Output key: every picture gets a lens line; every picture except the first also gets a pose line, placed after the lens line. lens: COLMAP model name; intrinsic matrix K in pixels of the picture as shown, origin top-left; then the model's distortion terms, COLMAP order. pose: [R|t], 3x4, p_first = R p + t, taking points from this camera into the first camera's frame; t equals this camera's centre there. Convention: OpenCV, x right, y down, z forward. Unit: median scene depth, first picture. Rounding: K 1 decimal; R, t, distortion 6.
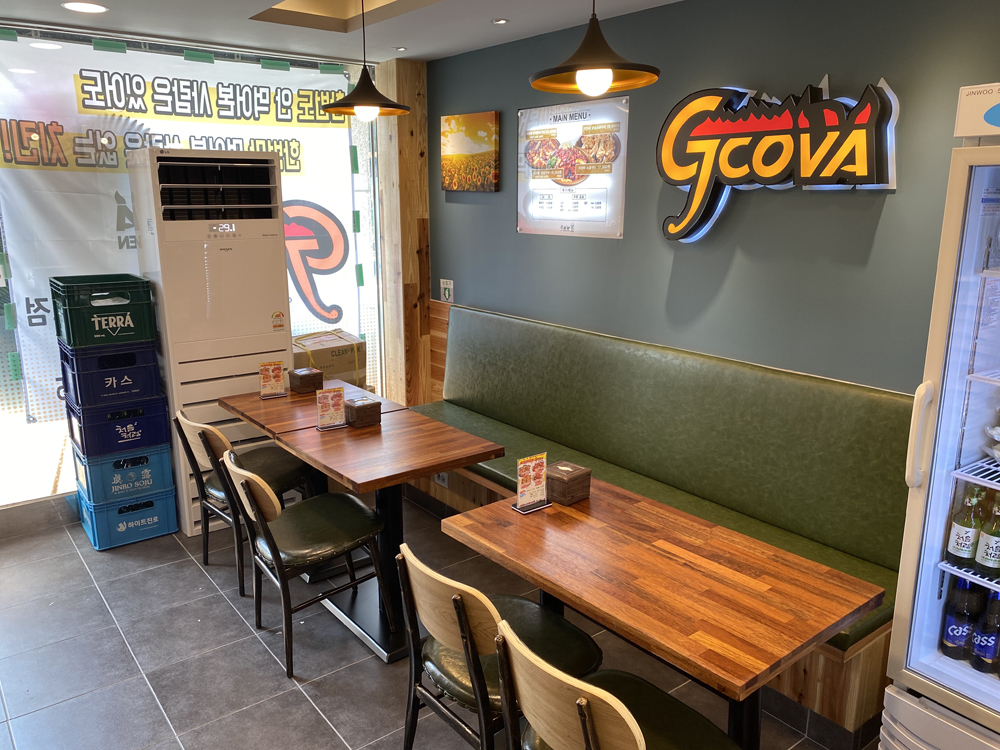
lens RADIAL K [[762.0, 0, 501.2], [0, 762.0, 375.6], [0, 0, 1]] dist [0.010973, -0.005799]
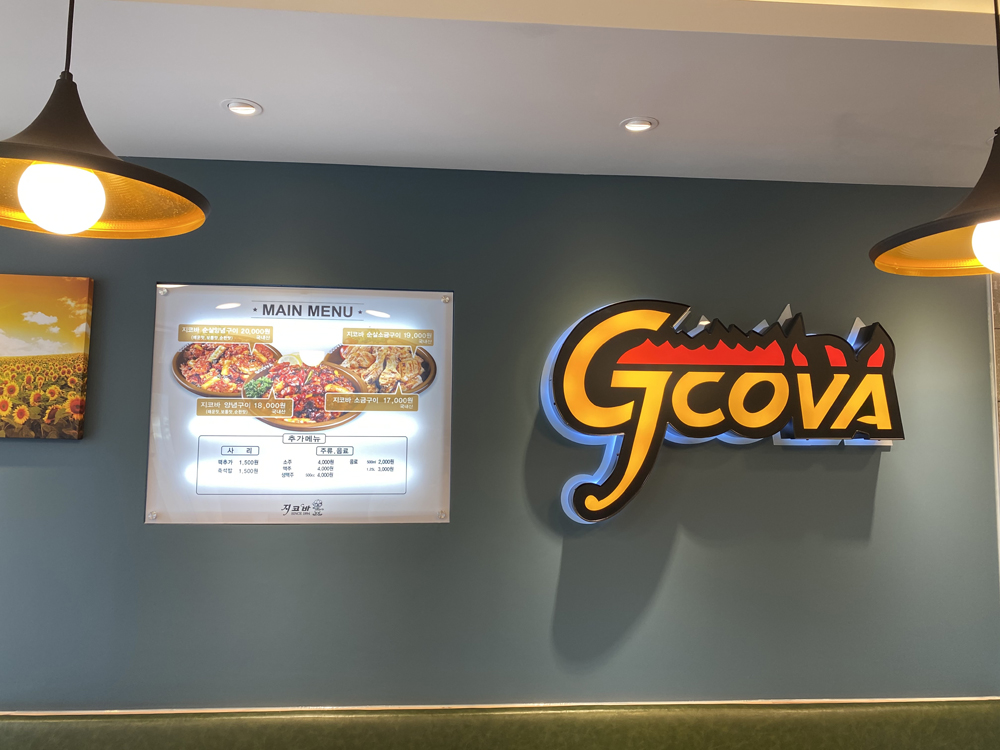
lens RADIAL K [[762.0, 0, 500.0], [0, 762.0, 371.3], [0, 0, 1]] dist [0.010973, -0.005799]
pose [[0.558540, 0.076588, 0.825934, -0.343382], [0.183072, 0.959791, -0.212803, -0.180901], [-0.809023, 0.270065, 0.522061, 0.722335]]
